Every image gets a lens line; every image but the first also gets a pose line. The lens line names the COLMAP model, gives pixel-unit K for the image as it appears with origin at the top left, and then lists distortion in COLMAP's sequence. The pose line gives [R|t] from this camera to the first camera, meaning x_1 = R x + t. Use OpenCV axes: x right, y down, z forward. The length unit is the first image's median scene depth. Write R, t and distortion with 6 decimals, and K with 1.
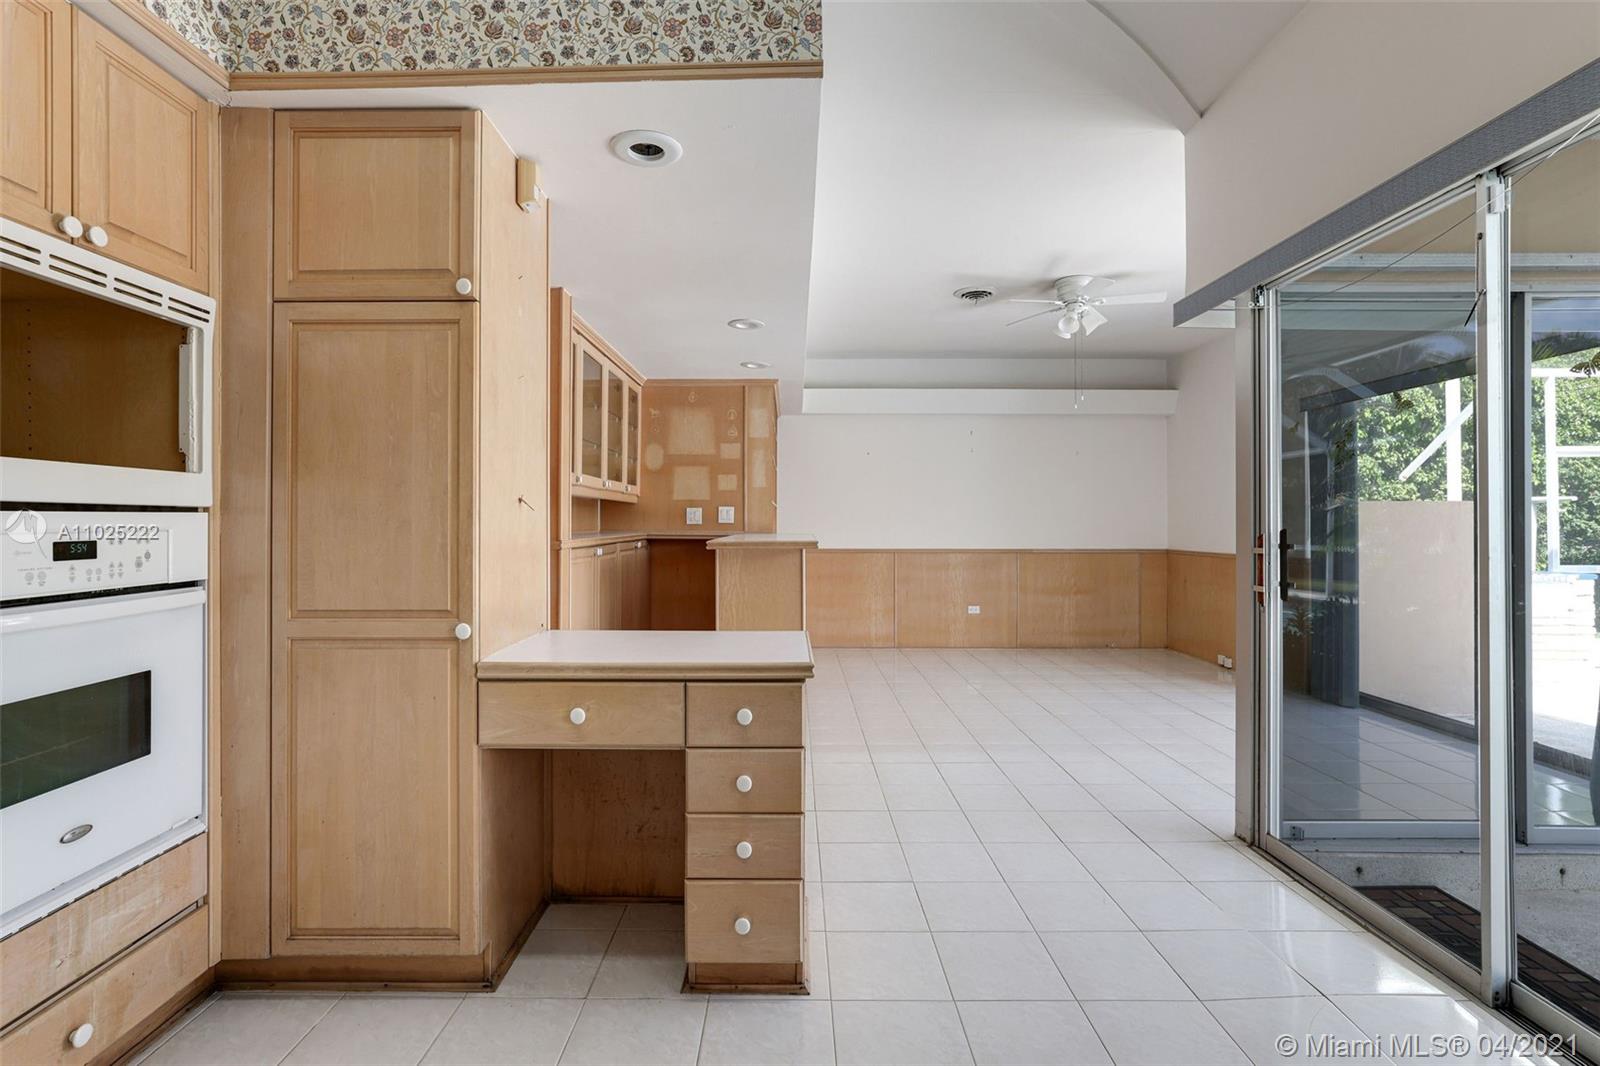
lens RADIAL K [[793.5, 0, 803.7], [0, 793.5, 517.5], [0, 0, 1]] dist [-0.018094, 0.000231]
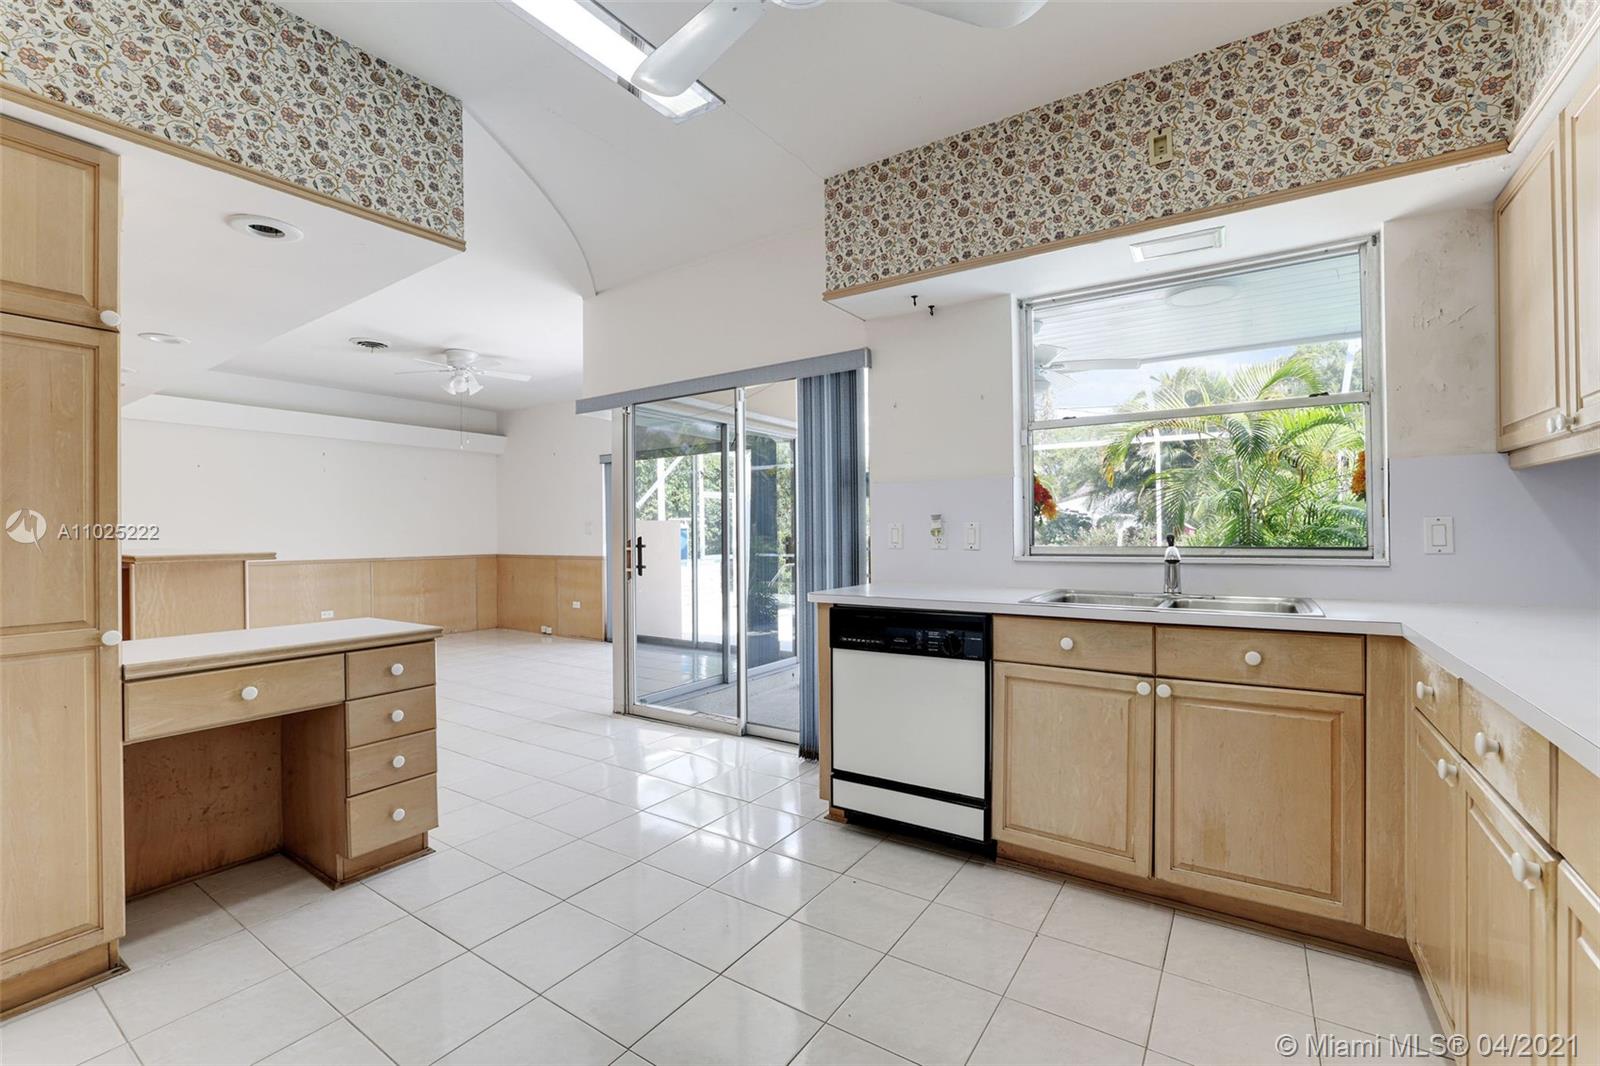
lens RADIAL K [[671.5, 0, 800.0], [0, 671.5, 533.0], [0, 0, 1]] dist [-0.001463, -0.000099]
pose [[0.579393, -0.005593, 0.815029, -0.620455], [0.002727, 0.999984, 0.004924, -0.000860], [-0.815043, -0.000630, 0.579399, -0.294023]]
